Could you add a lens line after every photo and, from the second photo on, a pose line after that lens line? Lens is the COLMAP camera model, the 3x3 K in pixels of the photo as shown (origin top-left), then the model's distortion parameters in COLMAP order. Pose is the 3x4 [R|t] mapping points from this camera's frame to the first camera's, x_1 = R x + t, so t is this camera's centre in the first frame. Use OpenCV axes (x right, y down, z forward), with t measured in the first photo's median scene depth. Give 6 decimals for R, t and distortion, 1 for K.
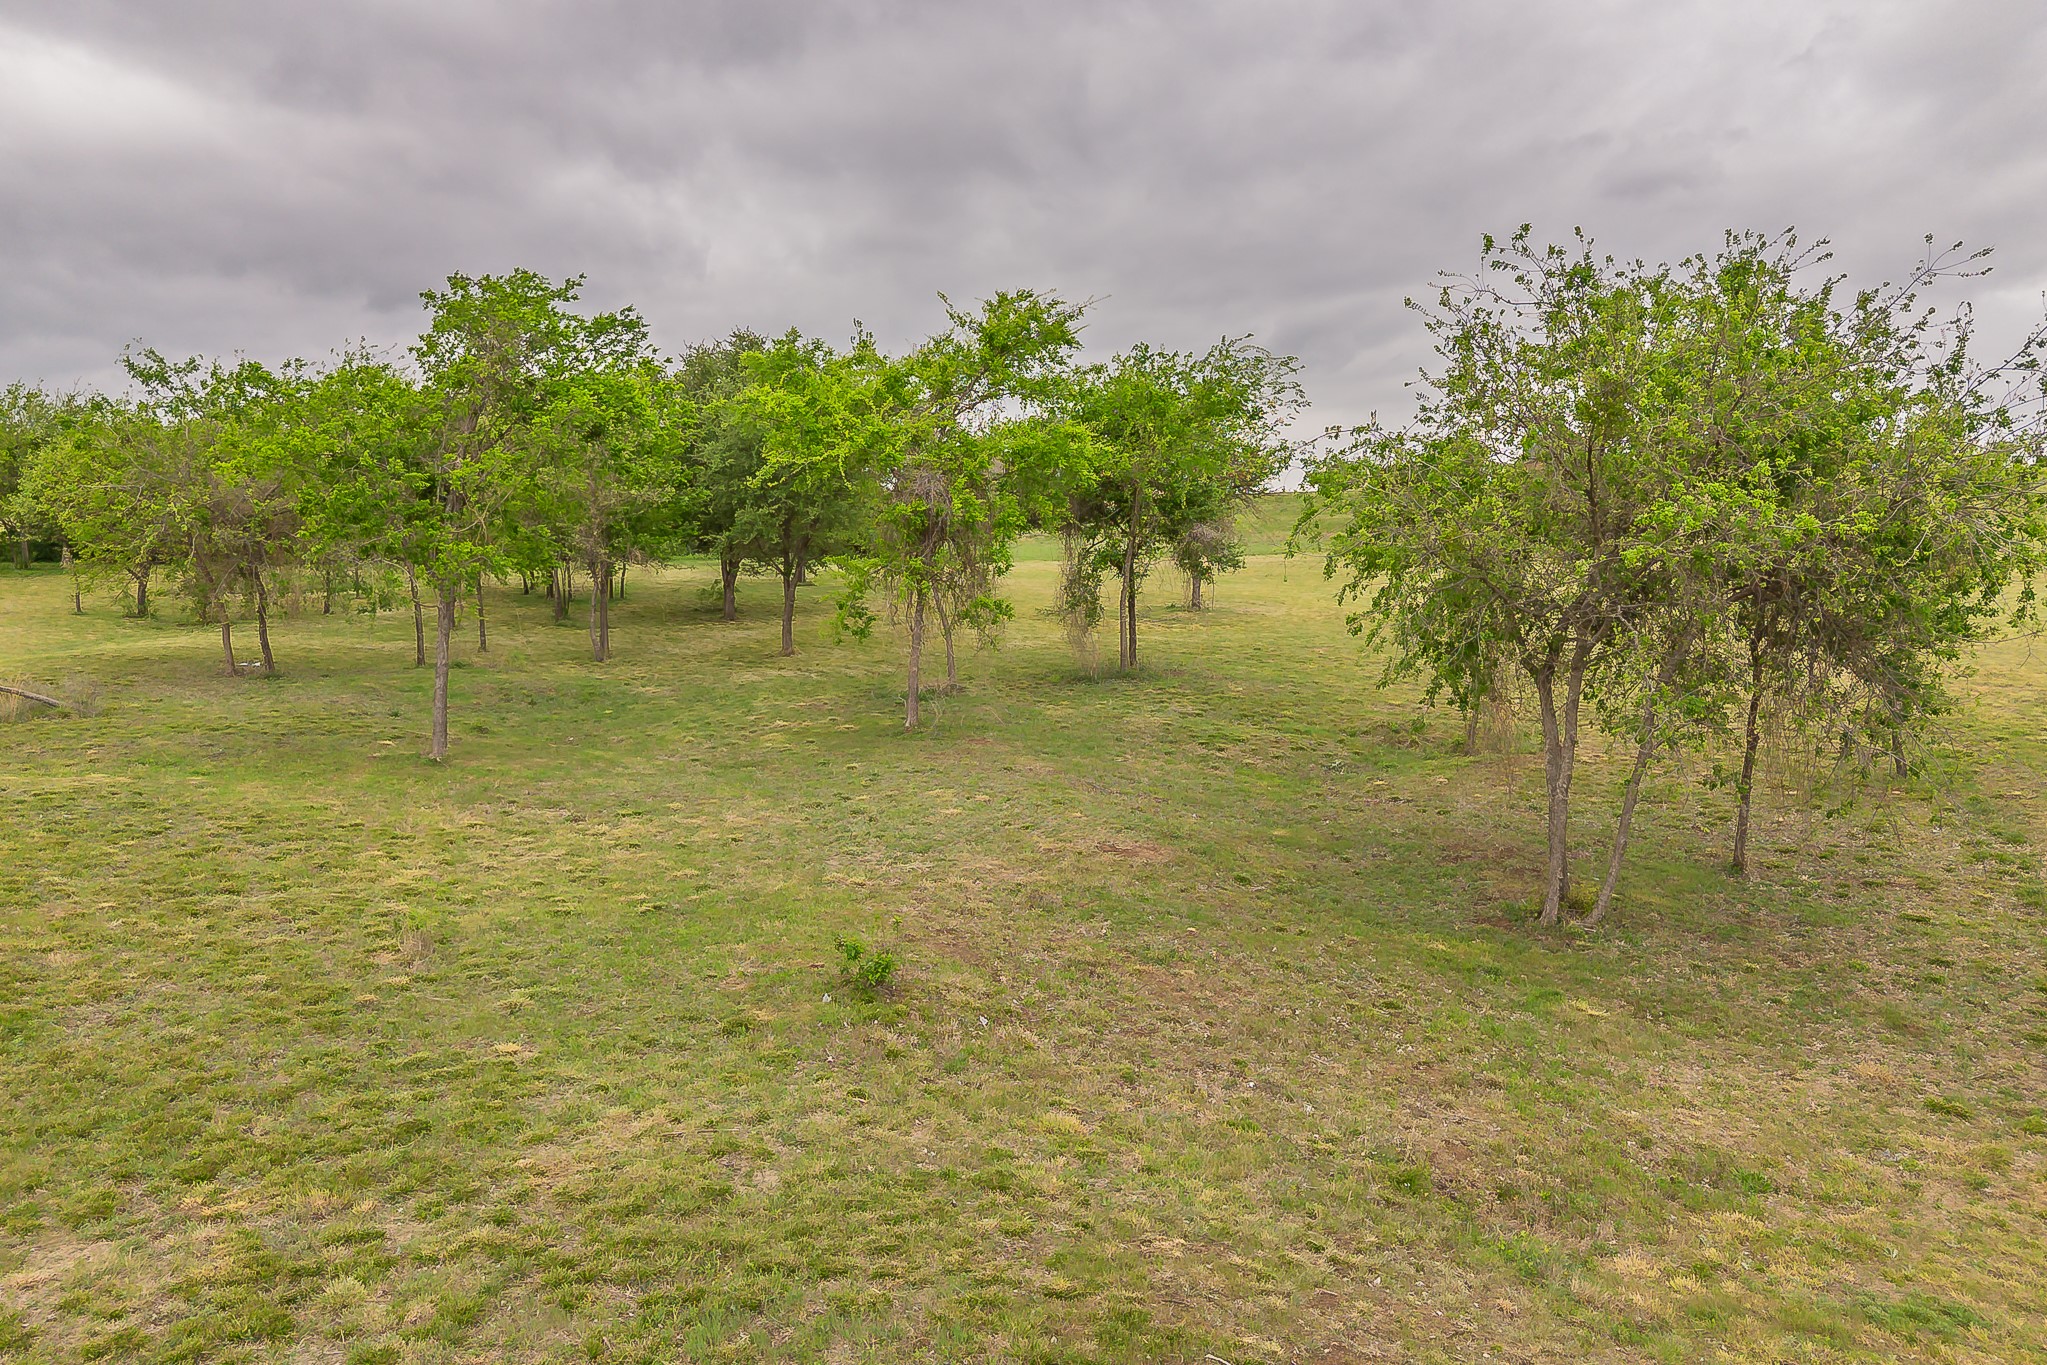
lens RADIAL K [[1445.3, 0, 1024.7], [0, 1445.3, 686.9], [0, 0, 1]] dist [0.066068, -0.058500]
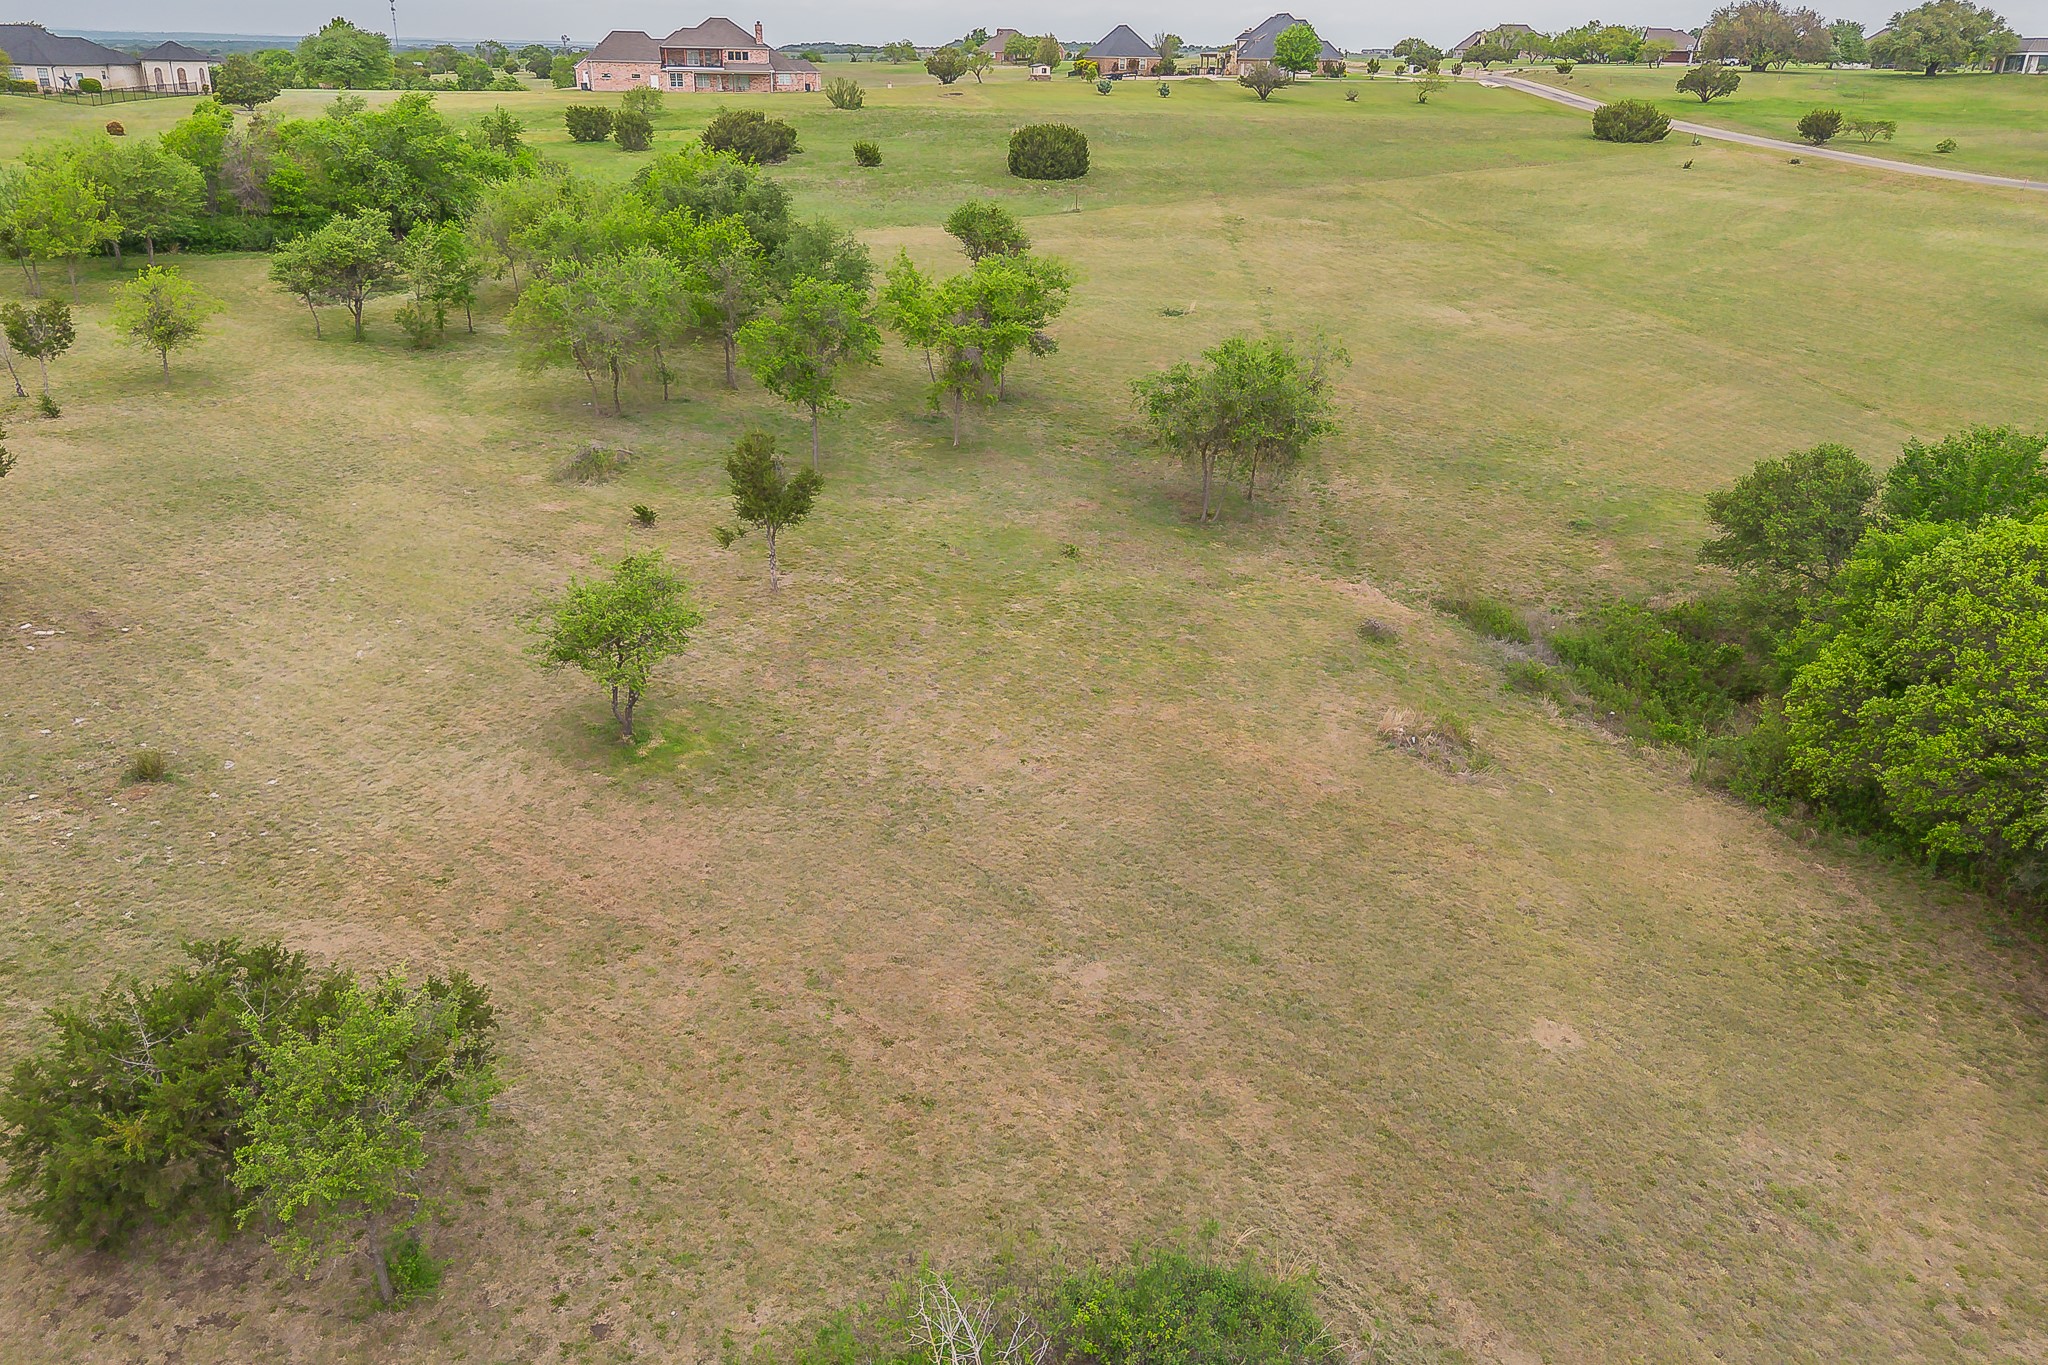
lens RADIAL K [[1446.0, 0, 1025.2], [0, 1446.0, 686.9], [0, 0, 1]] dist [0.066068, -0.058500]
pose [[0.950887, -0.095536, 0.294426, -1.259235], [-0.007133, 0.944163, 0.329403, -0.684857], [-0.309456, -0.315325, 0.897110, -2.413851]]
